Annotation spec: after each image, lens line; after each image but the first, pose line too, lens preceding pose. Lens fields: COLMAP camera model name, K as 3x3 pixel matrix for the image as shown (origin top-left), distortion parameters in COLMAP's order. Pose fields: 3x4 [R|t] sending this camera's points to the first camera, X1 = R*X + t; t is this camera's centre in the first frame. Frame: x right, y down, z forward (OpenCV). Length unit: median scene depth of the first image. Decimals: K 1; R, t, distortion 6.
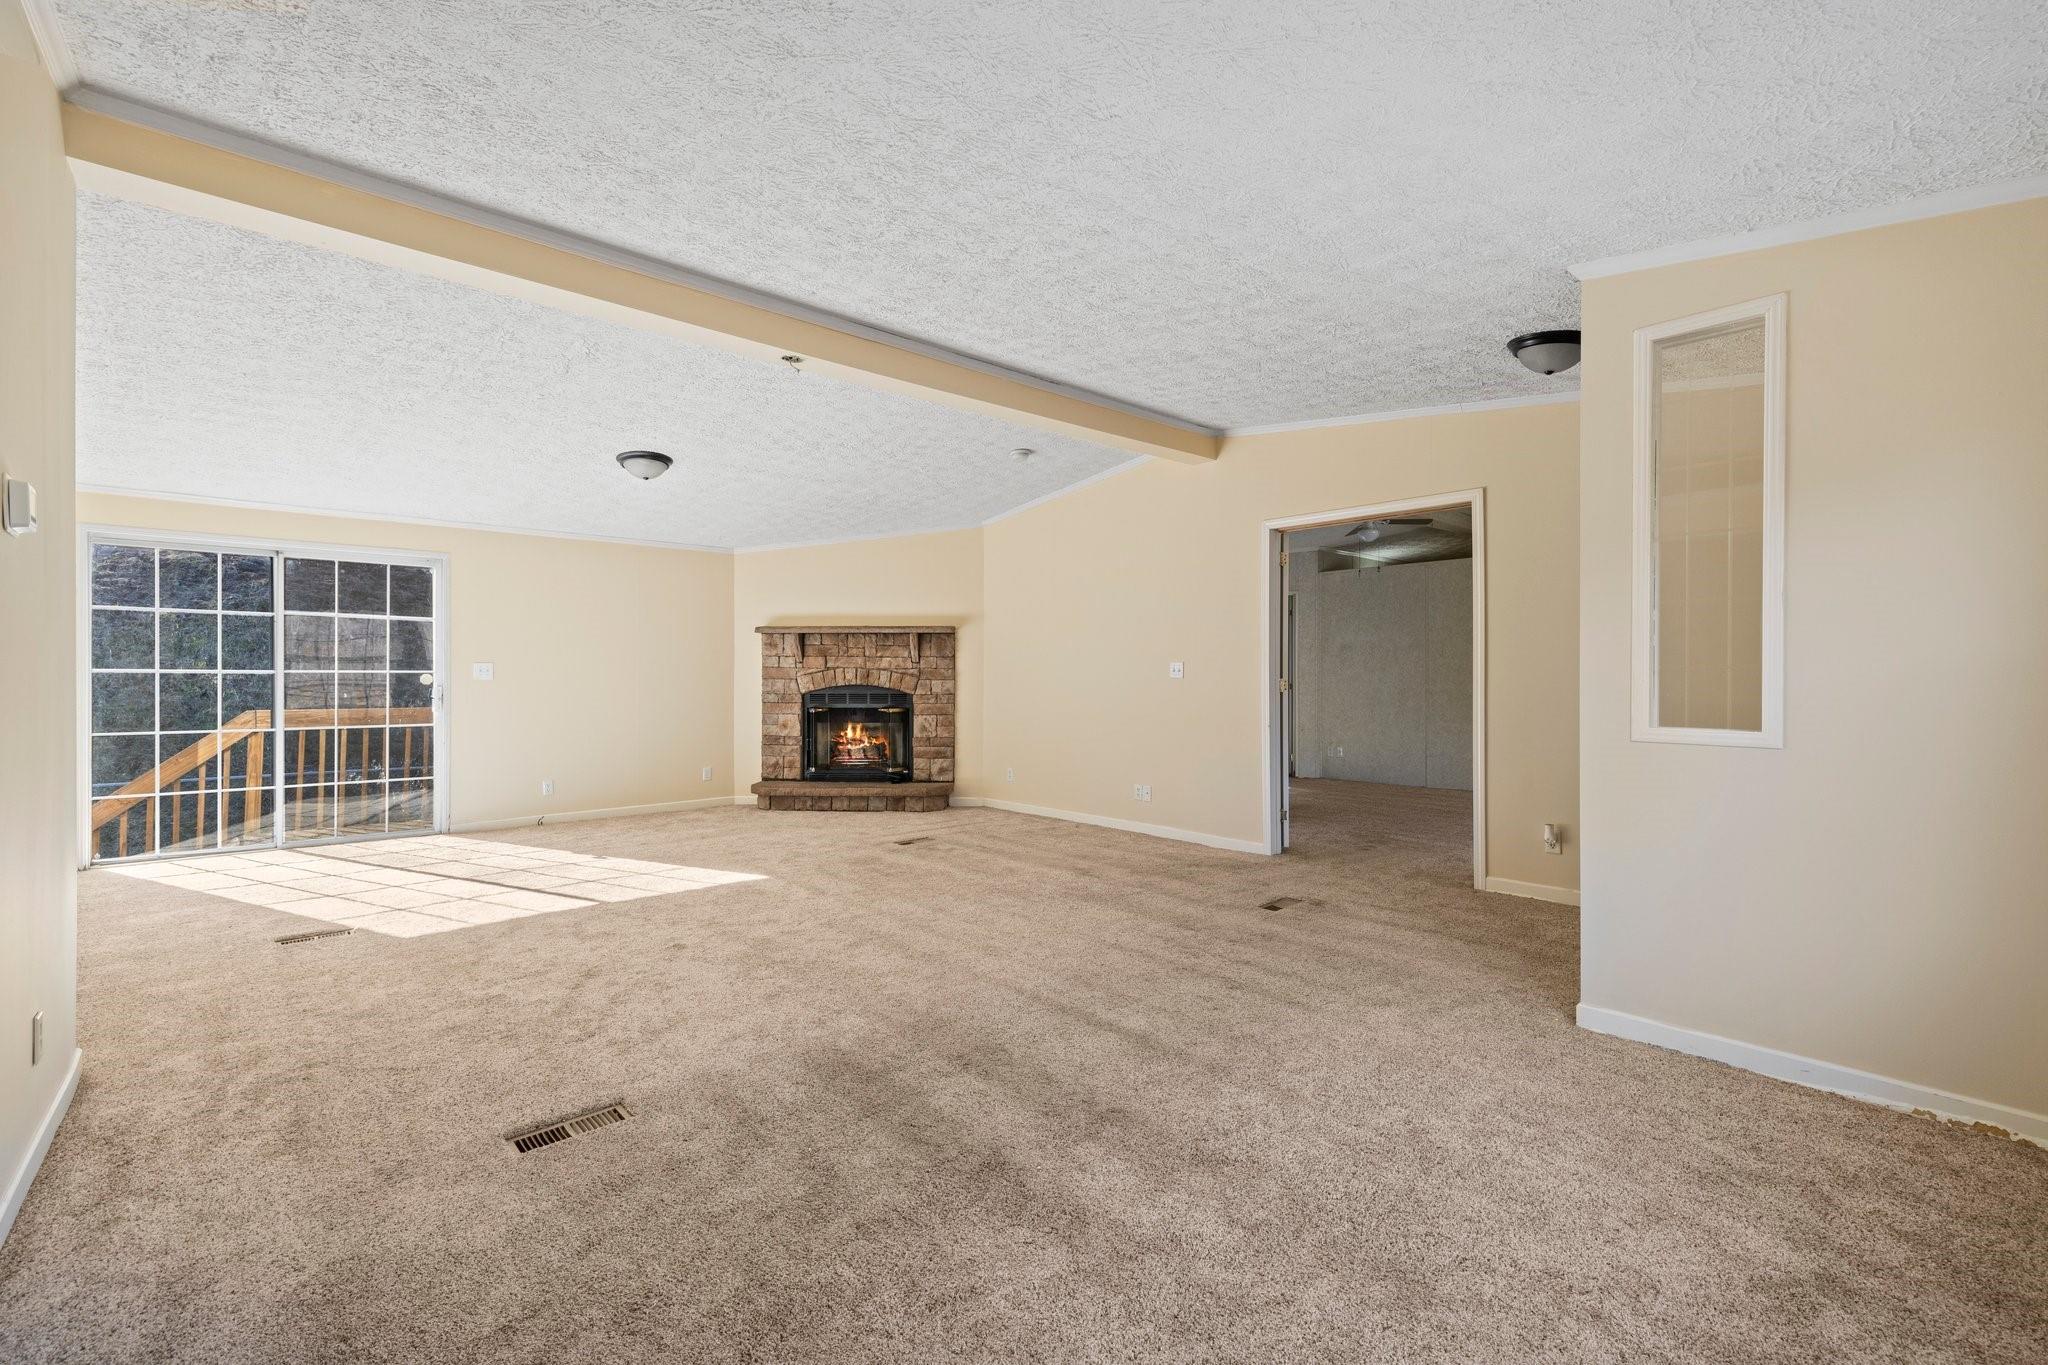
lens RADIAL K [[858.9, 0, 1040.0], [0, 858.9, 684.9], [0, 0, 1]] dist [0.001330, 0.000522]
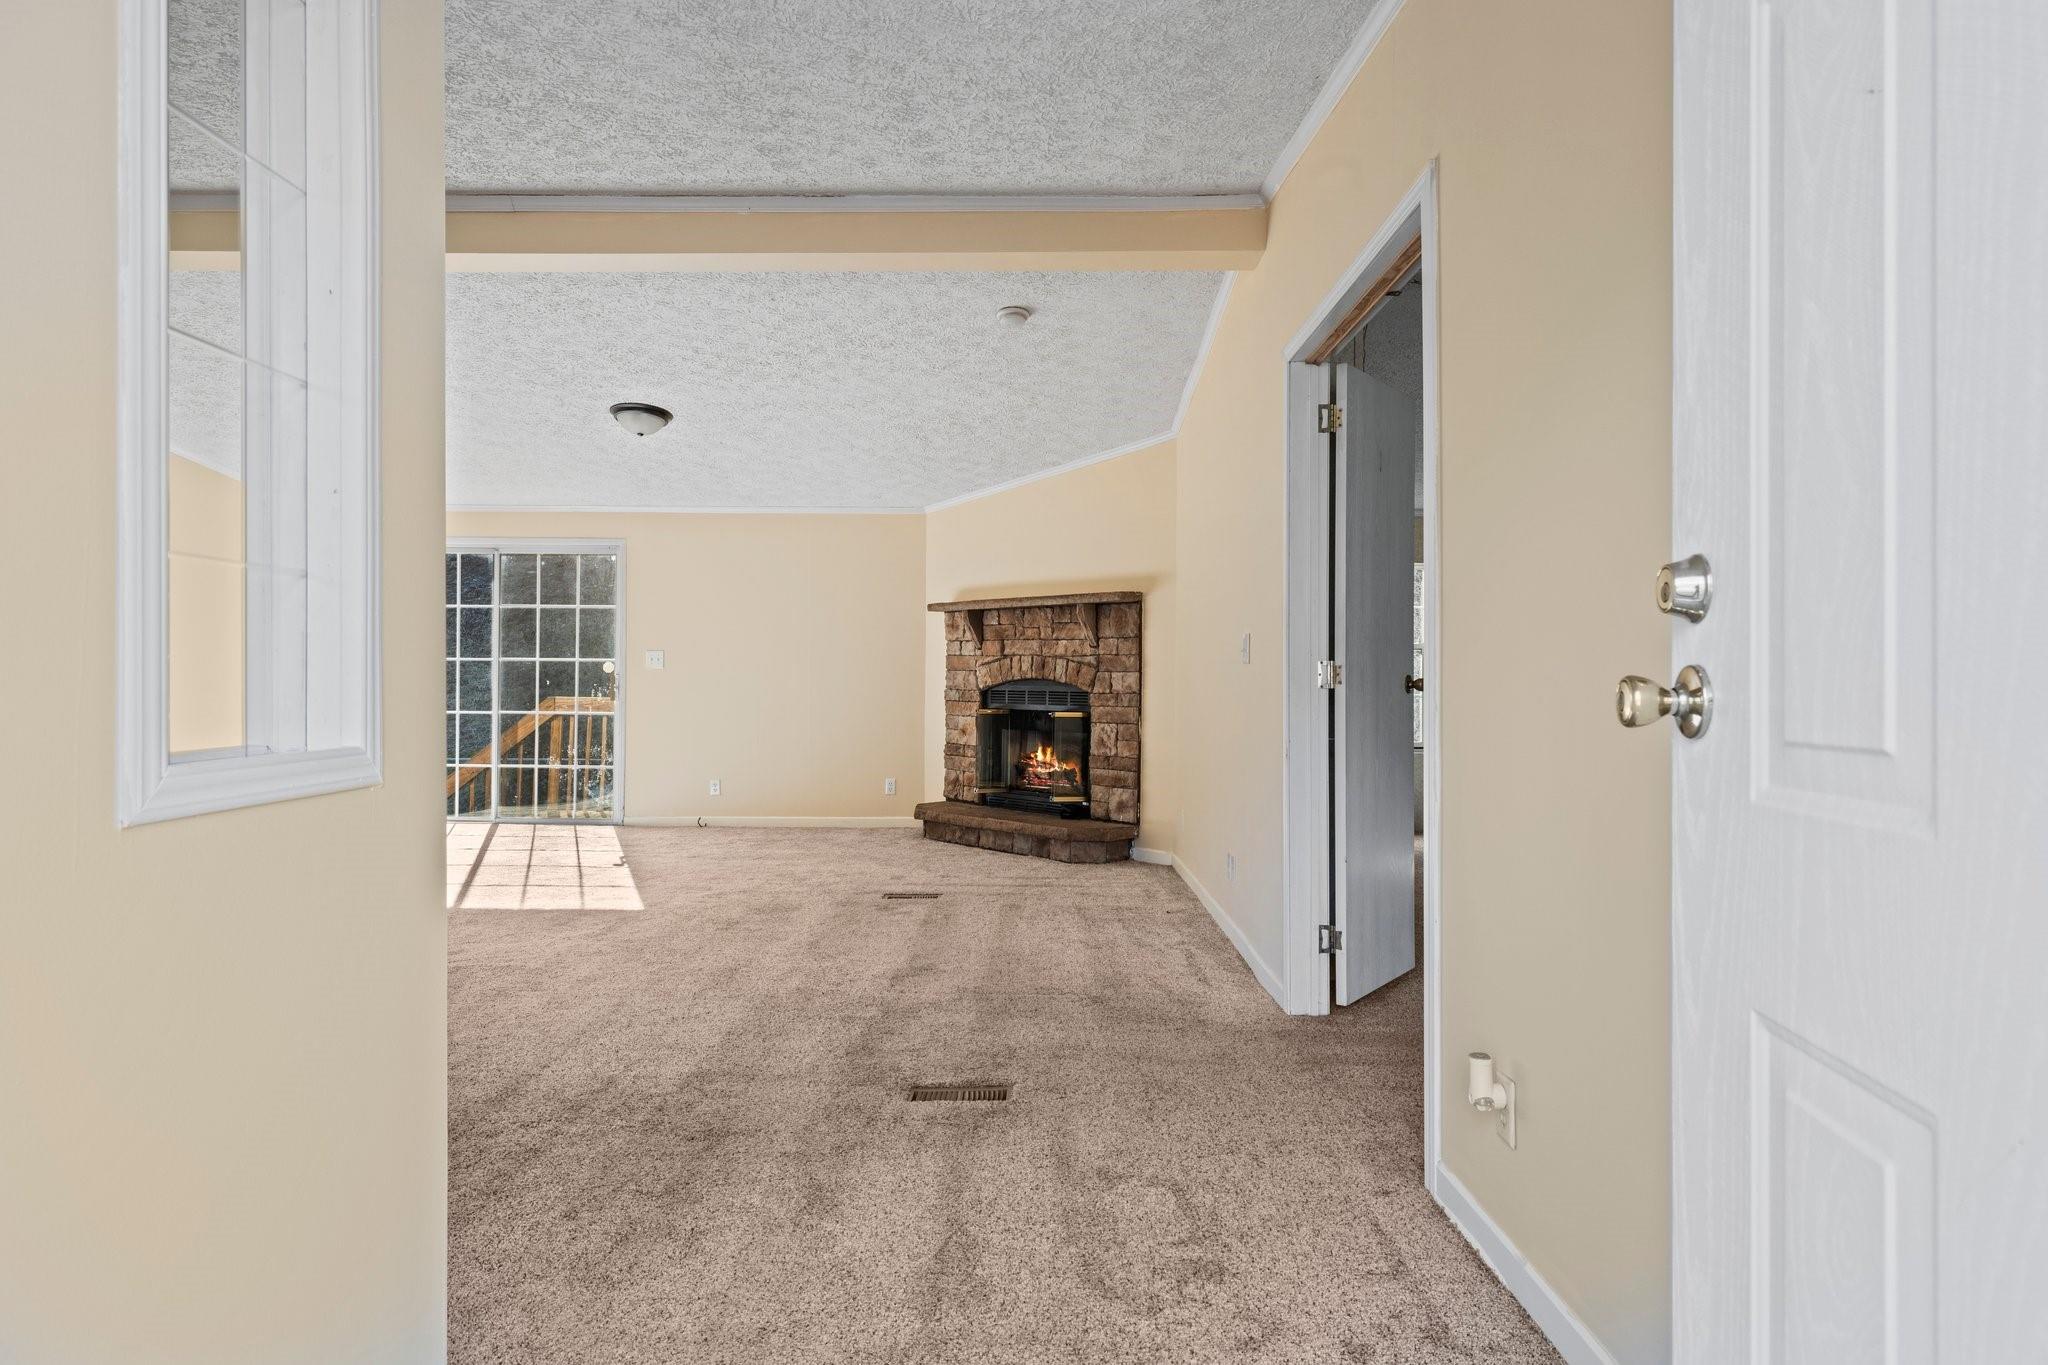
lens RADIAL K [[1123.5, 0, 1038.0], [0, 1123.5, 678.8], [0, 0, 1]] dist [-0.001547, 0.000592]
pose [[0.750246, 0.006427, -0.661127, 0.419598], [-0.014412, 0.999874, -0.006635, 0.006472], [0.661001, 0.014507, 0.750244, 0.291782]]
